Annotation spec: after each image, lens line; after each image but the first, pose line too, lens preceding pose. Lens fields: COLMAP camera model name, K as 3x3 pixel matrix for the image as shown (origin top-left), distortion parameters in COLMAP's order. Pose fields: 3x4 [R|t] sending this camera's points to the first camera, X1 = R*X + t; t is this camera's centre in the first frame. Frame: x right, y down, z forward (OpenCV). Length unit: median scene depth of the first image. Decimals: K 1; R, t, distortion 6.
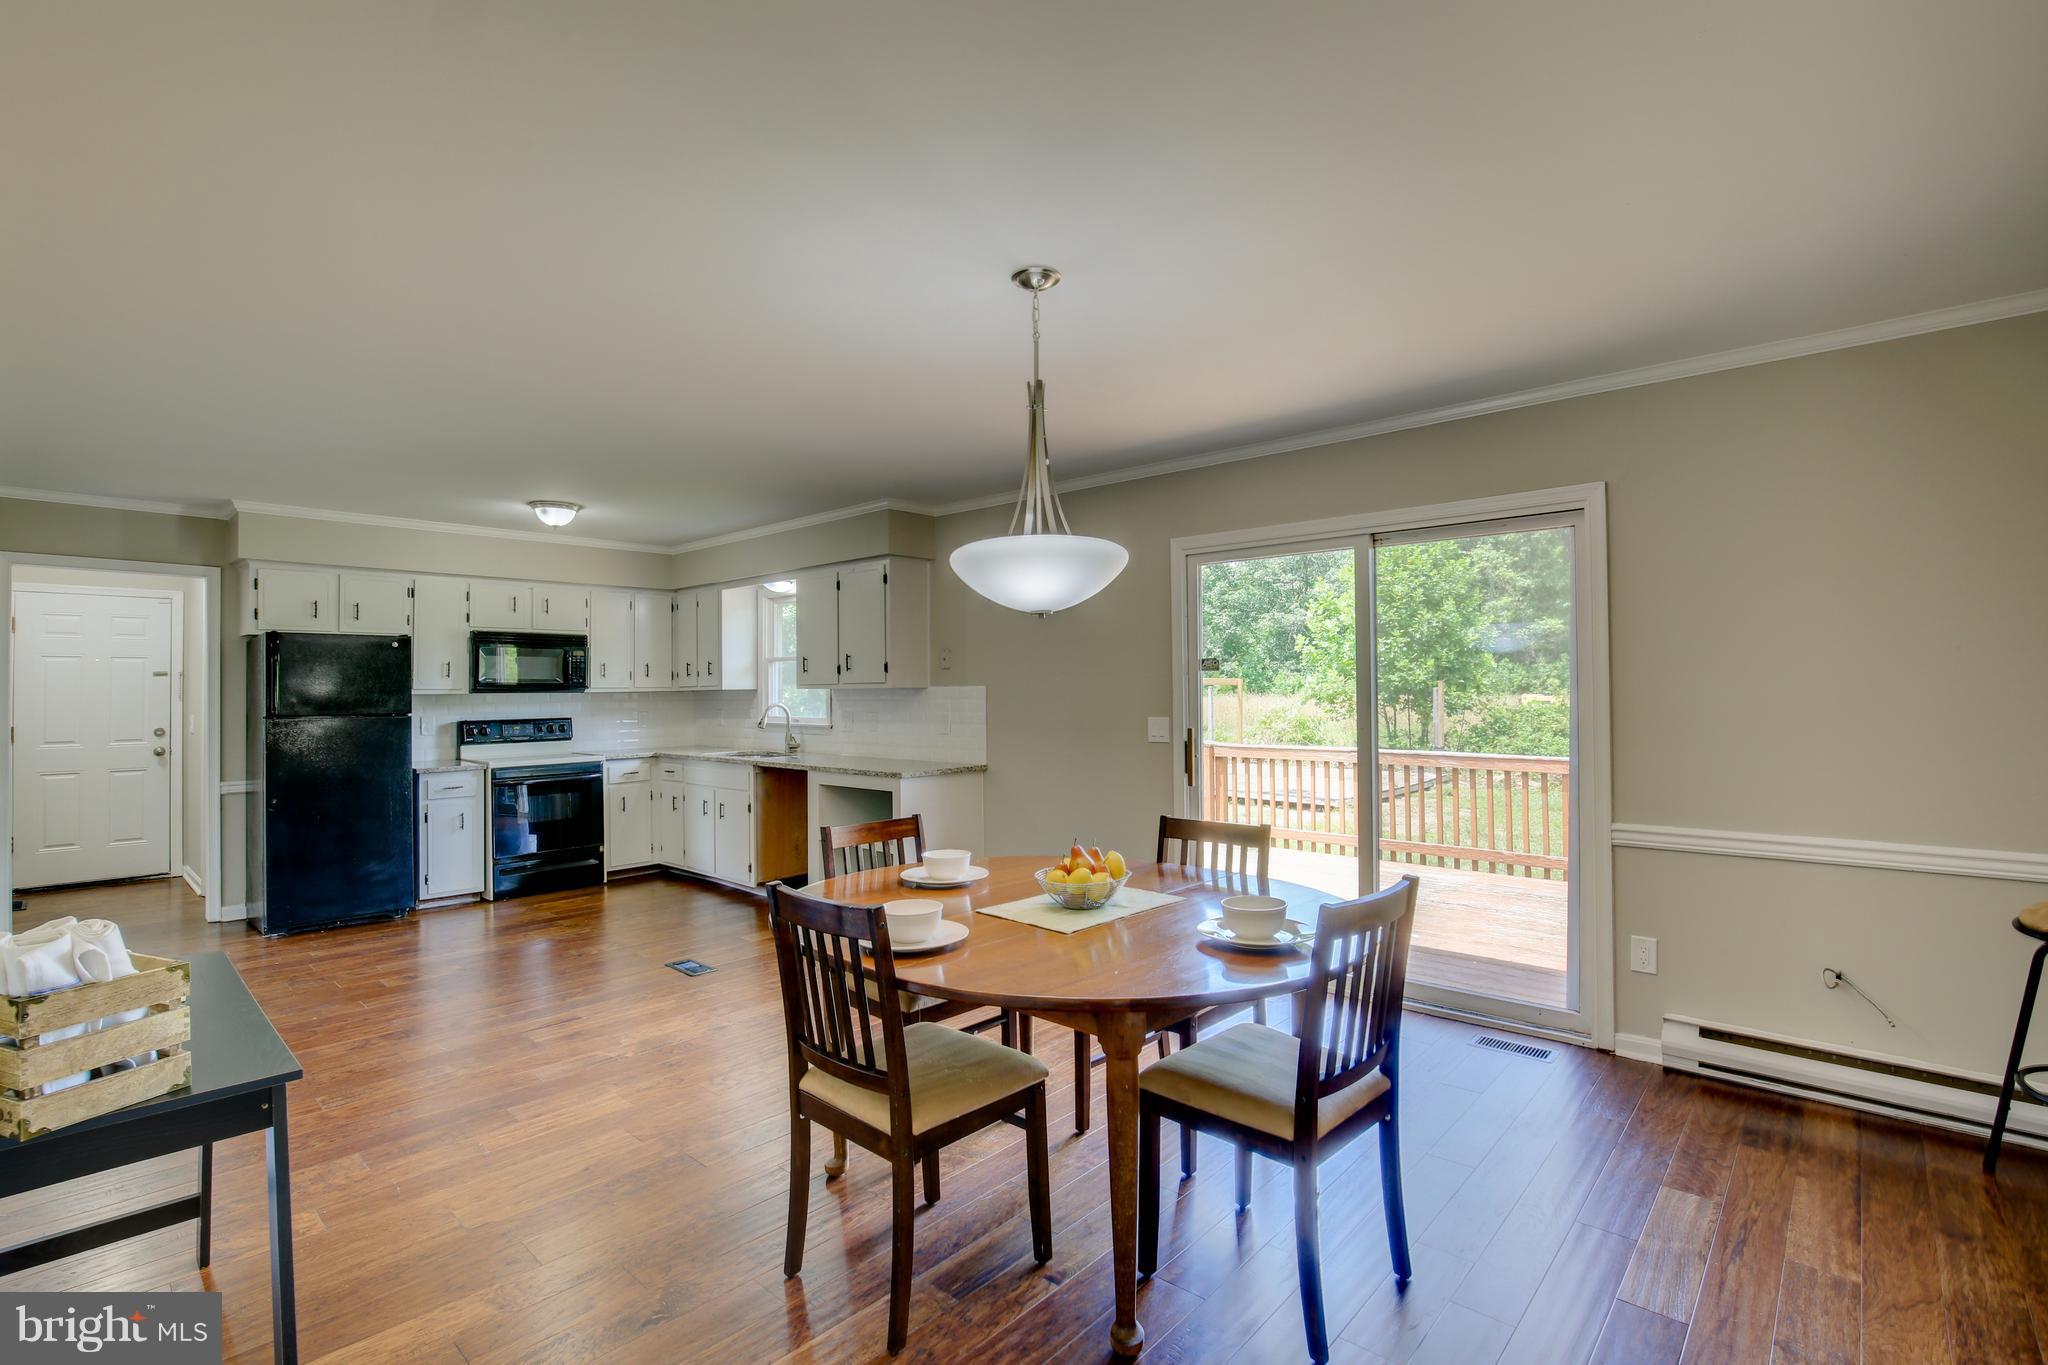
lens RADIAL K [[936.1, 0, 1029.9], [0, 936.1, 677.3], [0, 0, 1]] dist [-0.038930, 0.012424]
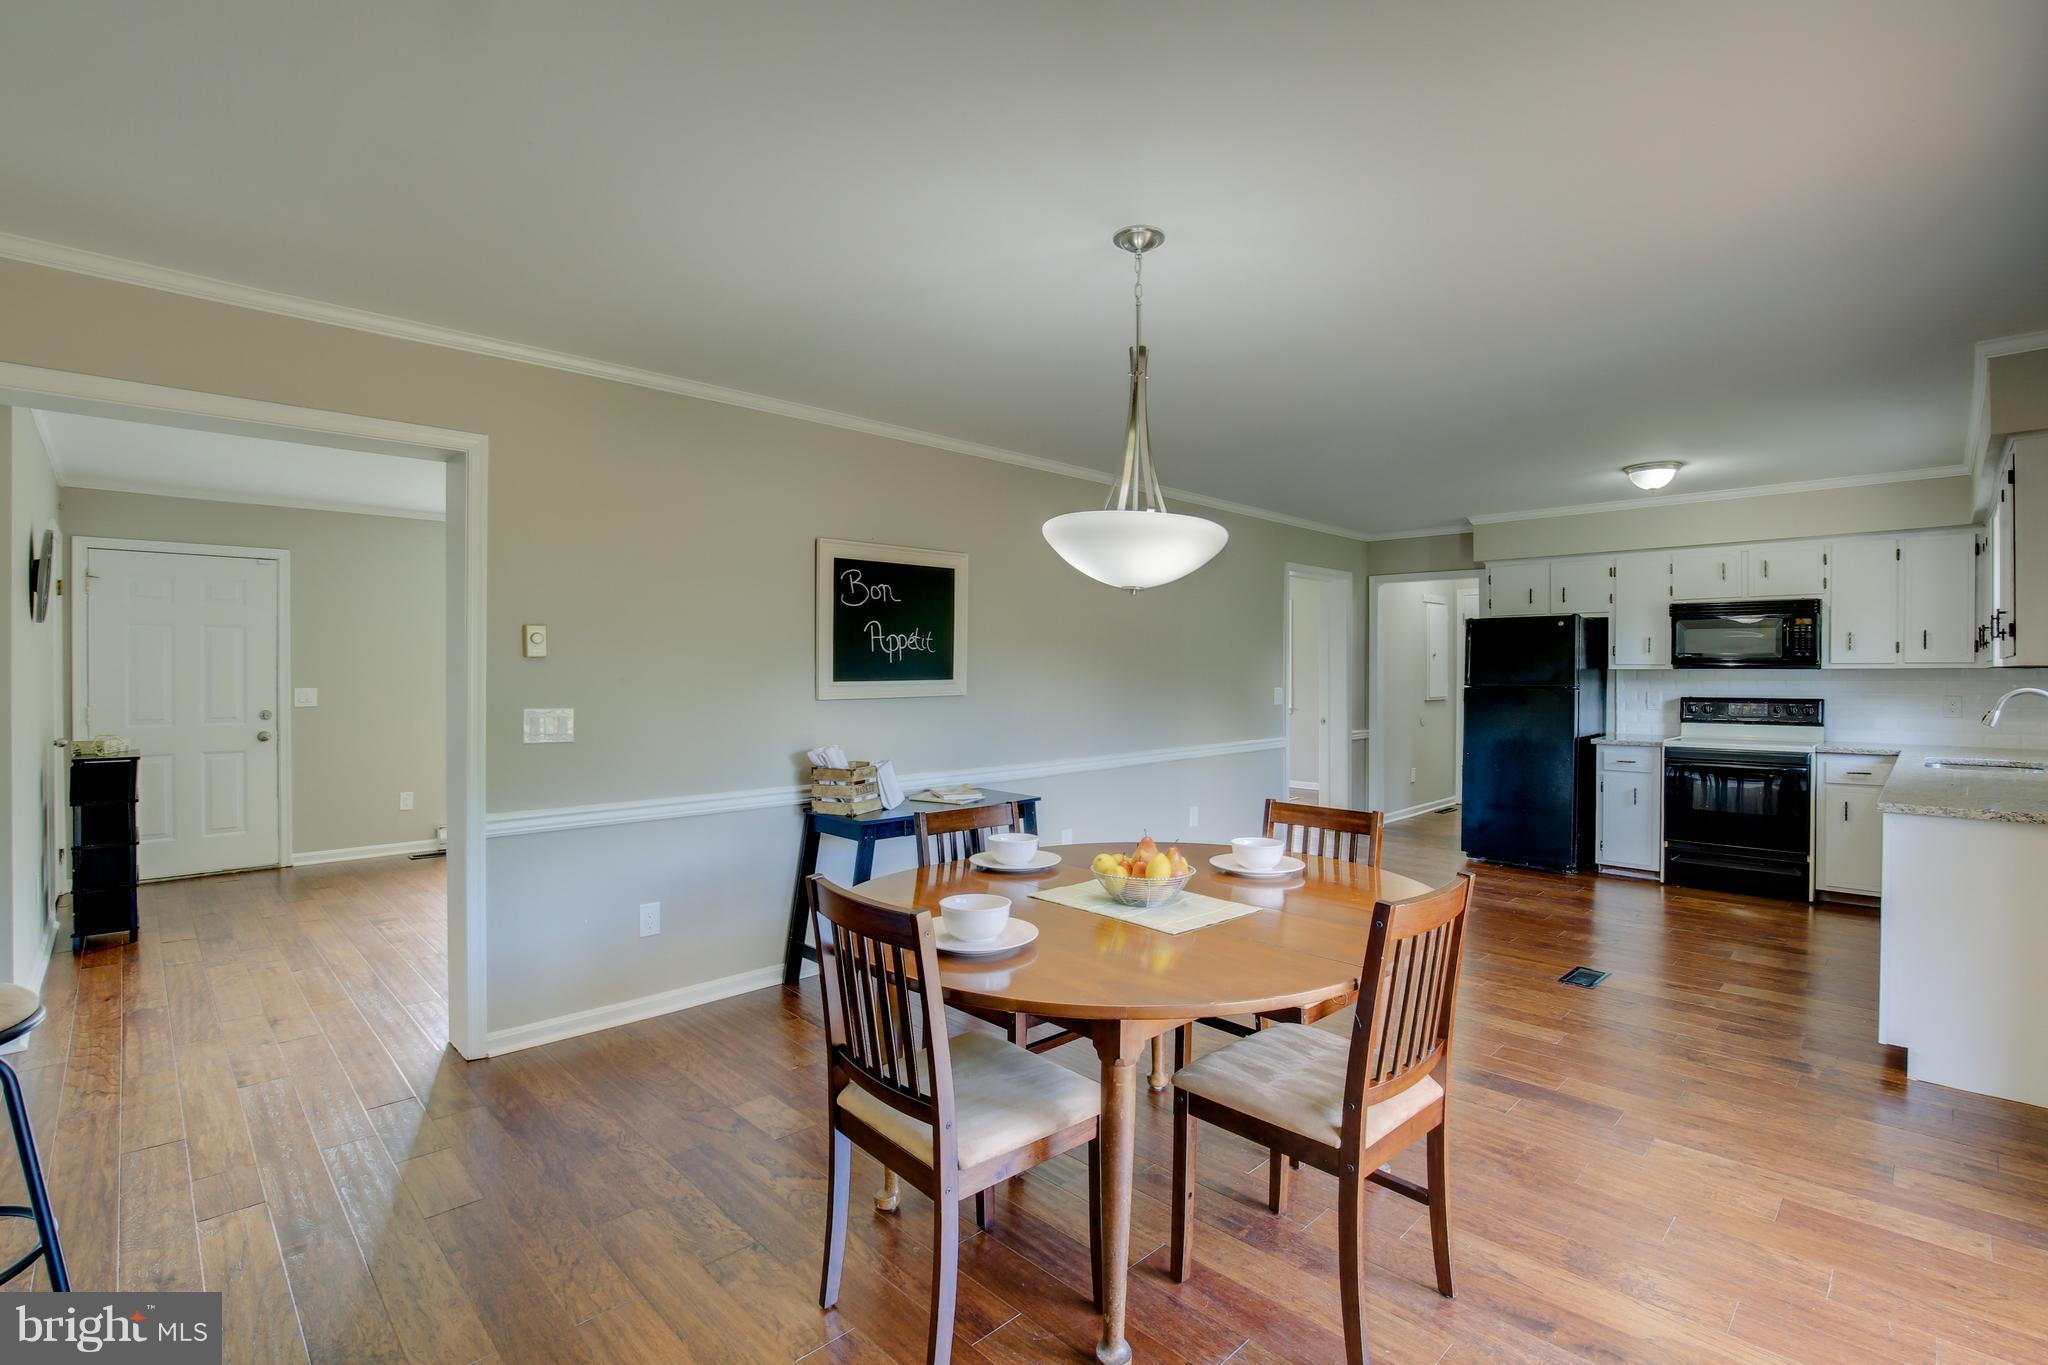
lens RADIAL K [[936.1, 0, 1029.9], [0, 936.1, 677.3], [0, 0, 1]] dist [-0.038930, 0.012424]
pose [[-0.055141, 0.017944, -0.998317, 0.397317], [0.012775, 0.999769, 0.017265, 0.001258], [0.998397, -0.011801, -0.055358, 0.379361]]
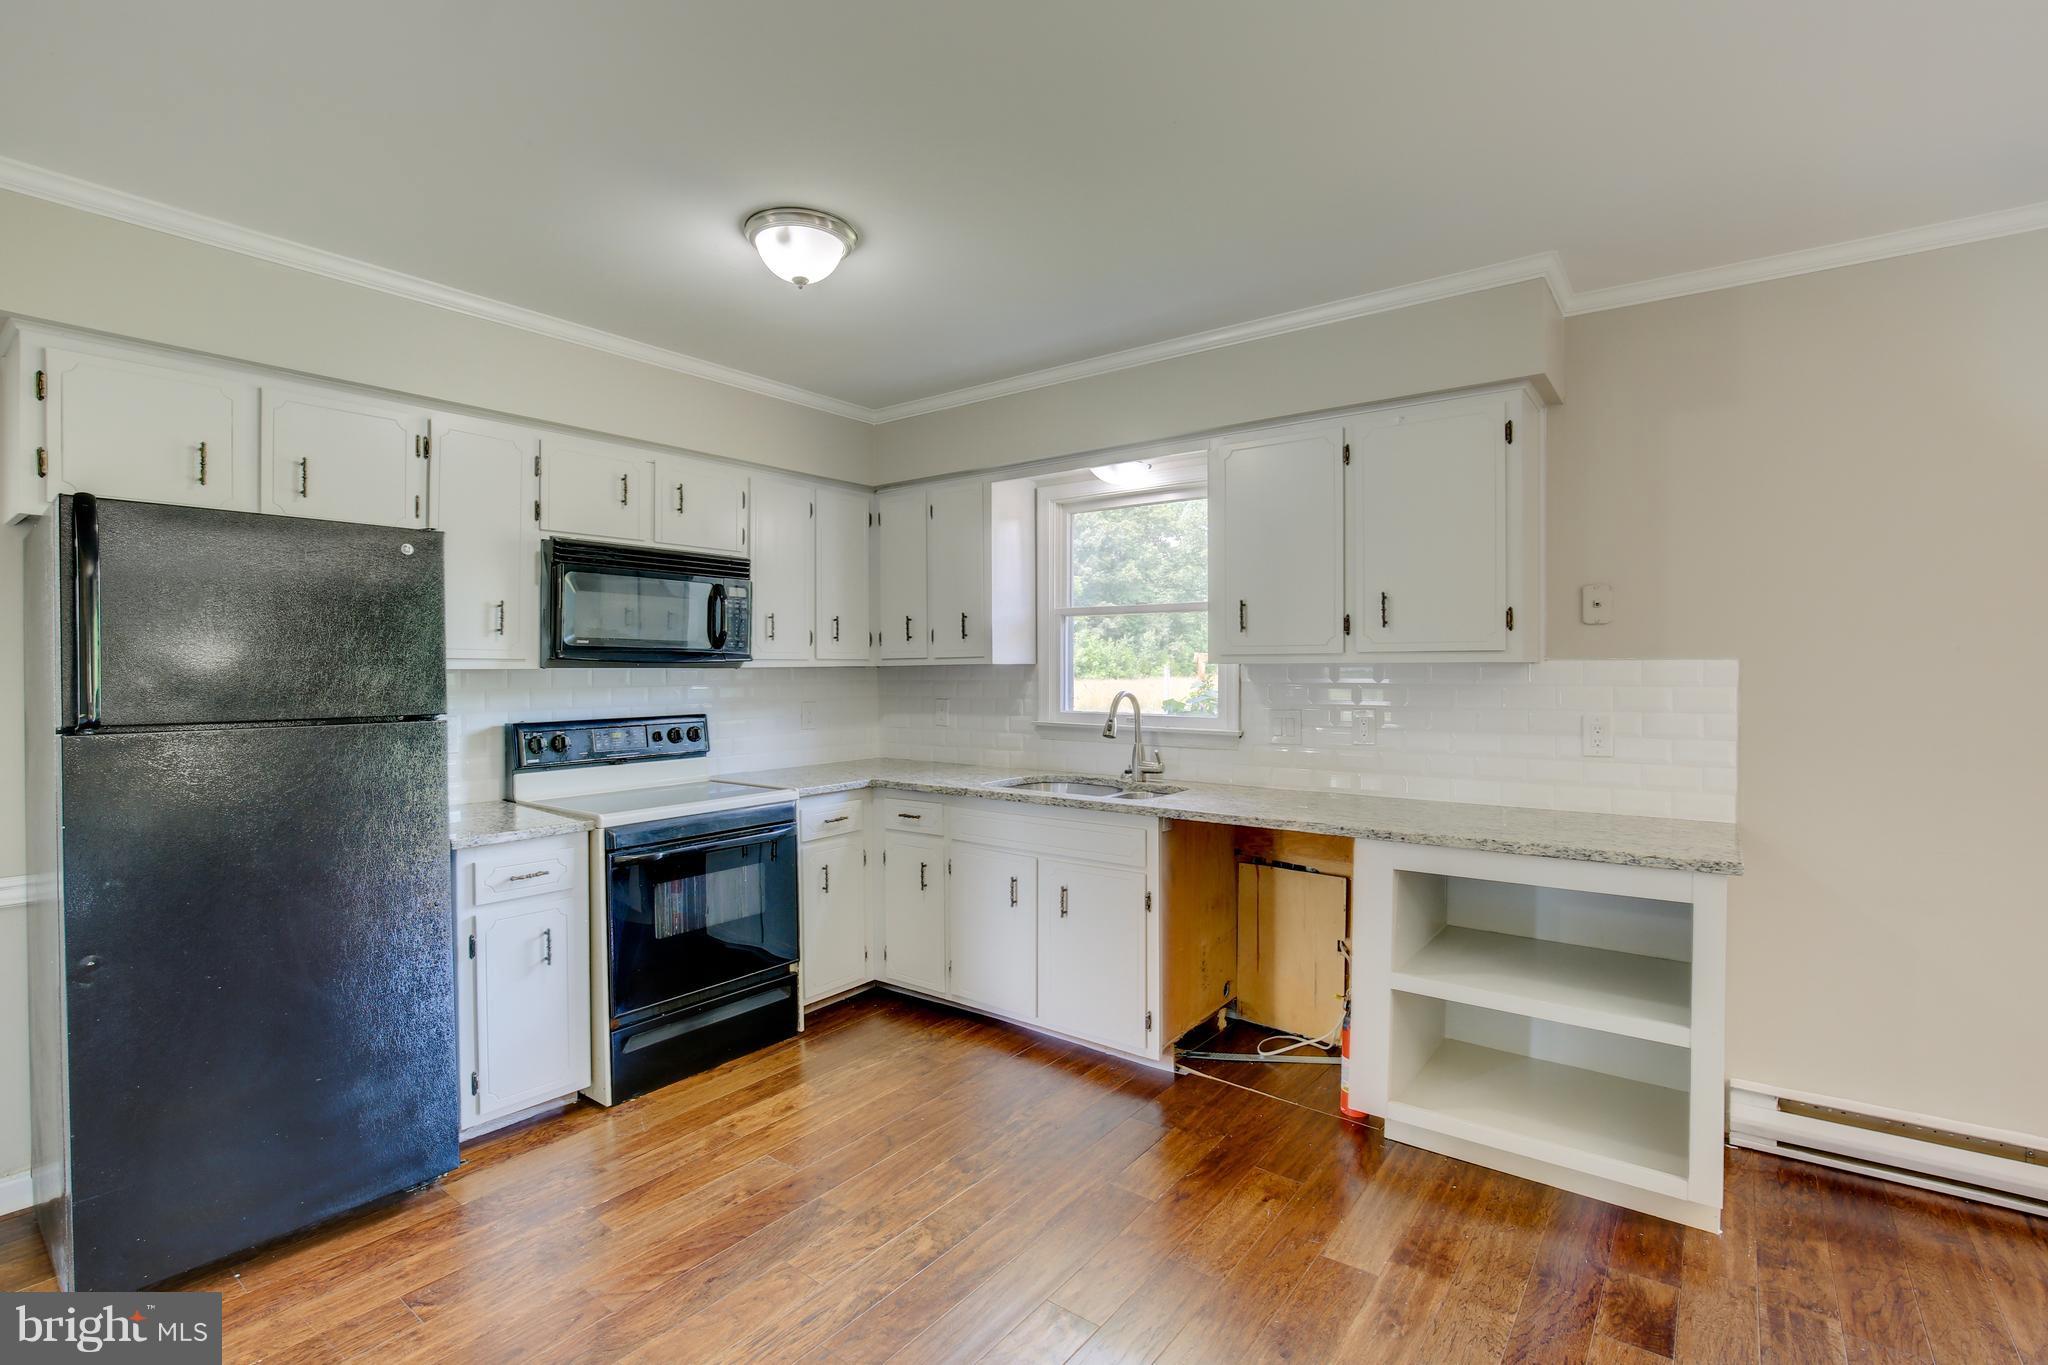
lens RADIAL K [[936.1, 0, 1029.9], [0, 936.1, 677.3], [0, 0, 1]] dist [-0.038930, 0.012424]
pose [[0.996366, 0.006142, 0.084948, -0.392624], [-0.008033, 0.999727, 0.021928, 0.009703], [-0.084790, -0.022530, 0.996144, 0.495307]]
